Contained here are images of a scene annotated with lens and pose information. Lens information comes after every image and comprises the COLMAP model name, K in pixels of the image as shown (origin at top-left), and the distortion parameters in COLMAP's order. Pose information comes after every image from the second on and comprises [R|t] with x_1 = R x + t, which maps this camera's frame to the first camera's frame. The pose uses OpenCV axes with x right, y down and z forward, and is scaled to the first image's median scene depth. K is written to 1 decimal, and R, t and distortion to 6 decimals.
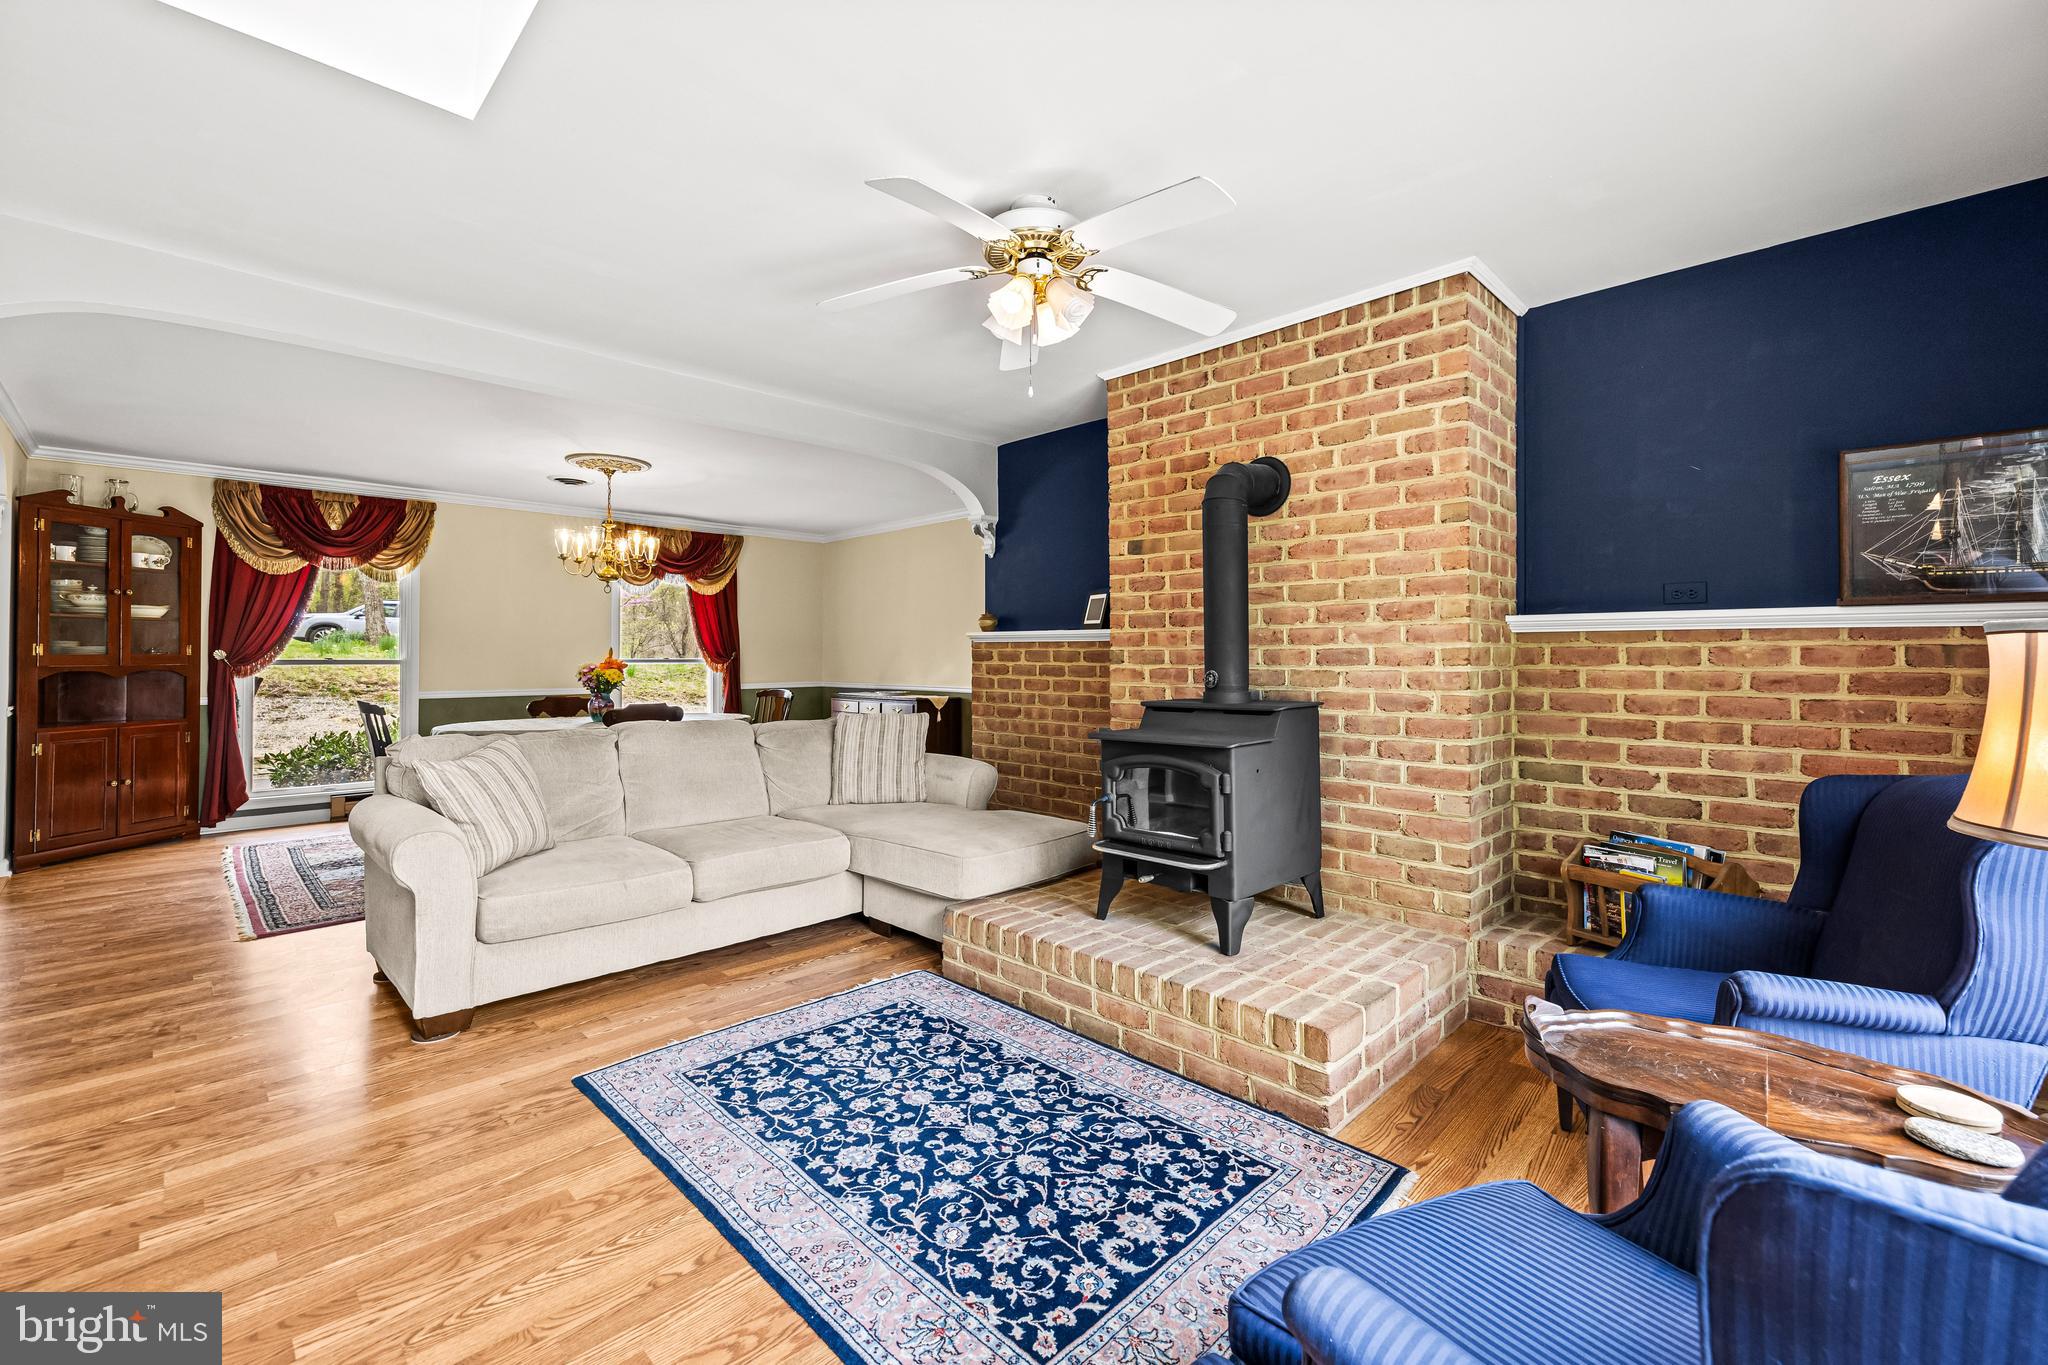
lens RADIAL K [[859.4, 0, 1003.4], [0, 859.4, 648.2], [0, 0, 1]] dist [0.002369, 0.000148]
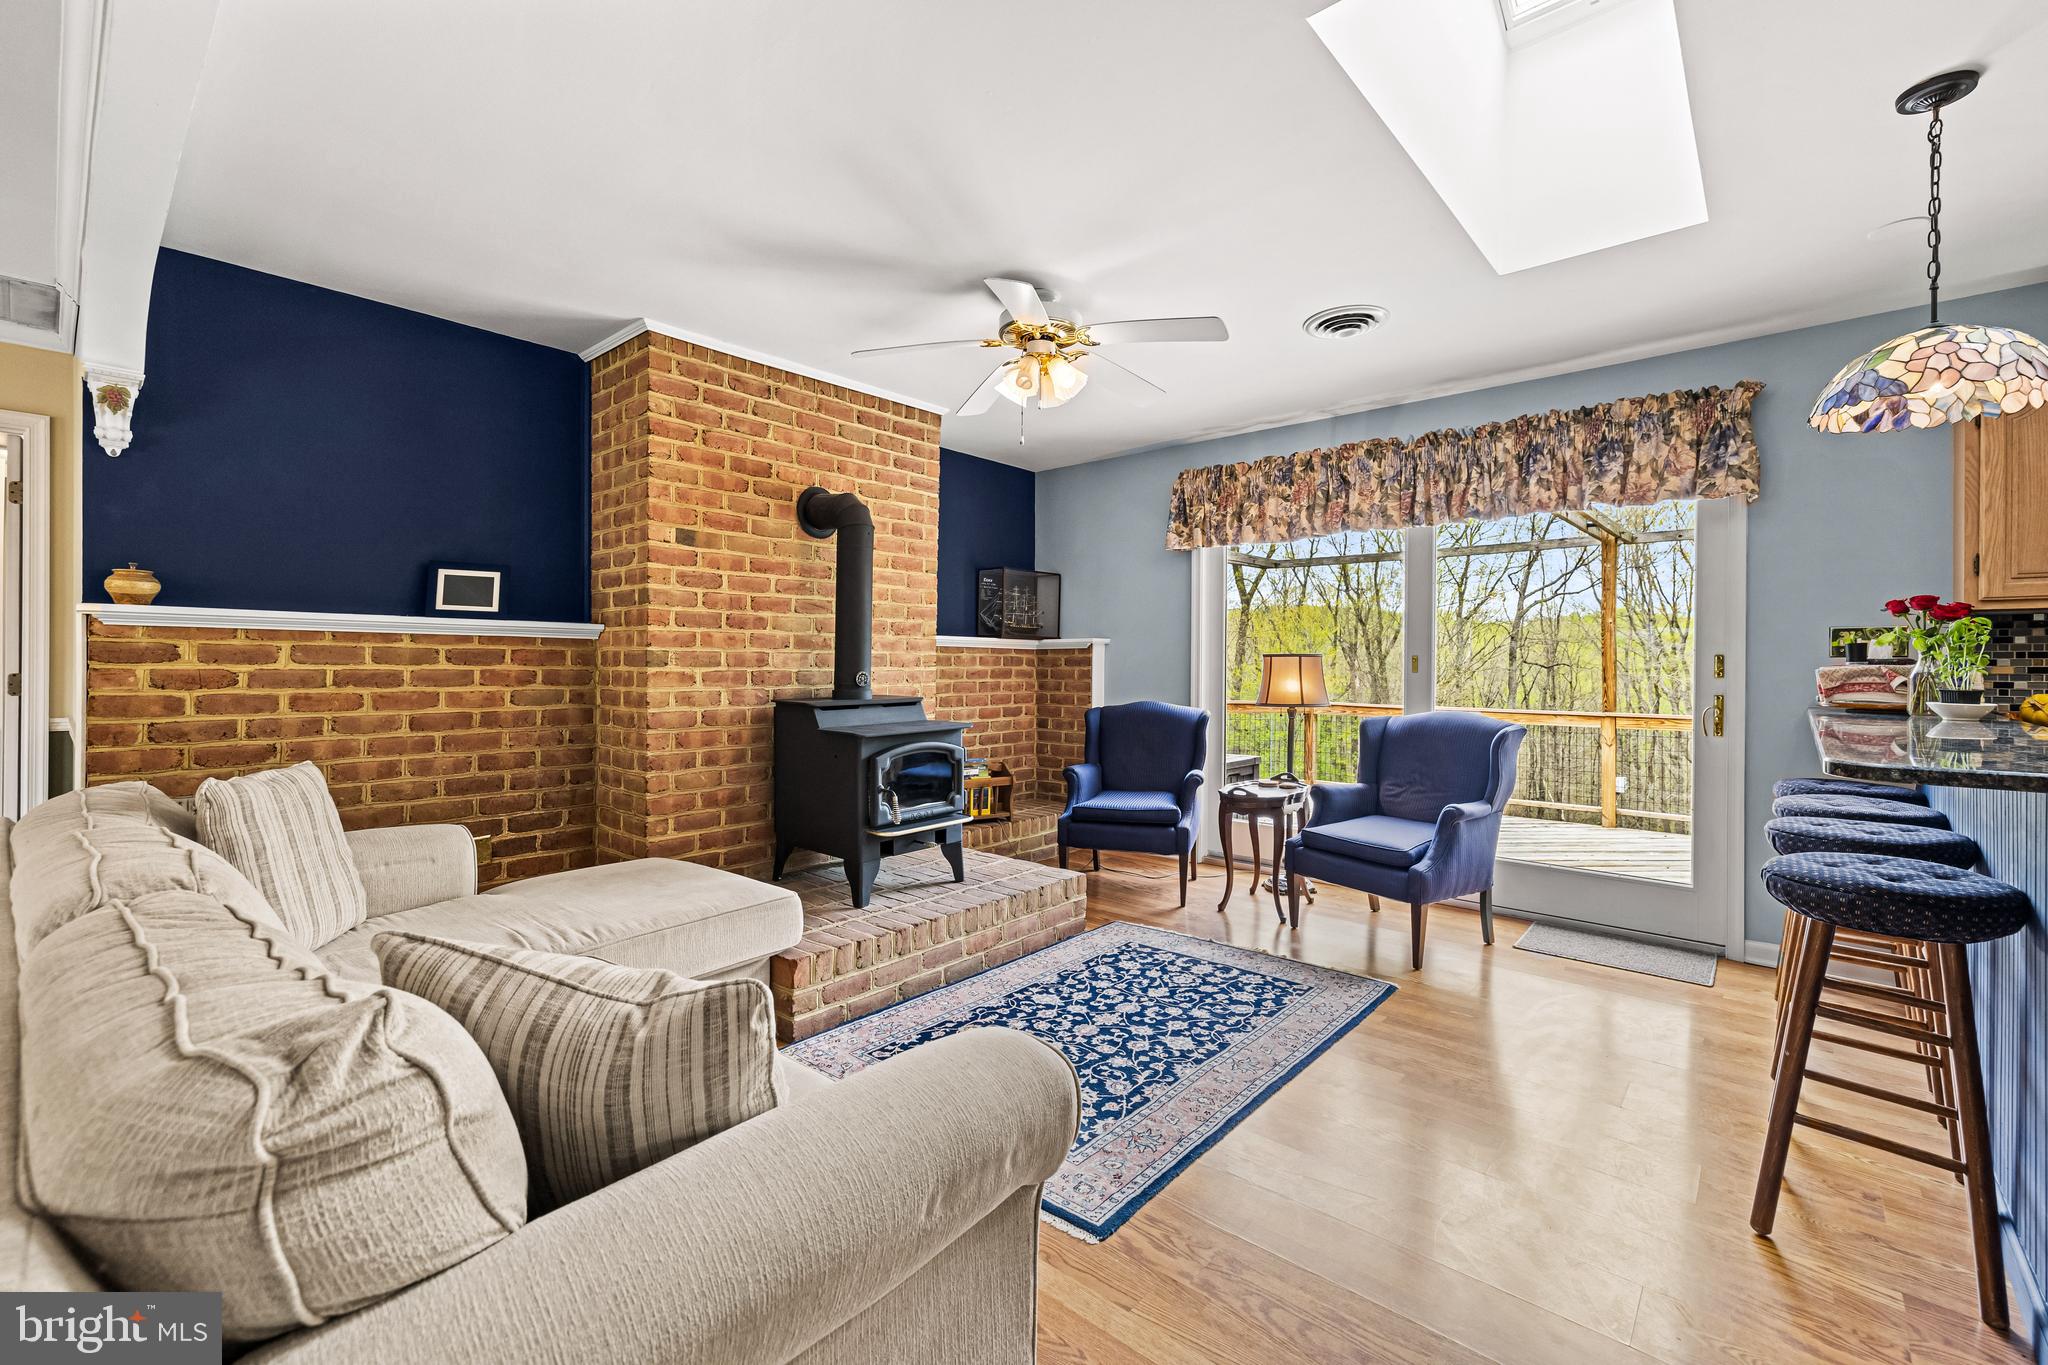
lens RADIAL K [[859.4, 0, 1022.9], [0, 859.4, 669.1], [0, 0, 1]] dist [0.002369, 0.000148]
pose [[-0.075915, -0.008641, 0.997077, -1.349069], [-0.018129, 0.999809, 0.007284, 0.013679], [-0.996949, -0.017523, -0.076057, 1.248997]]
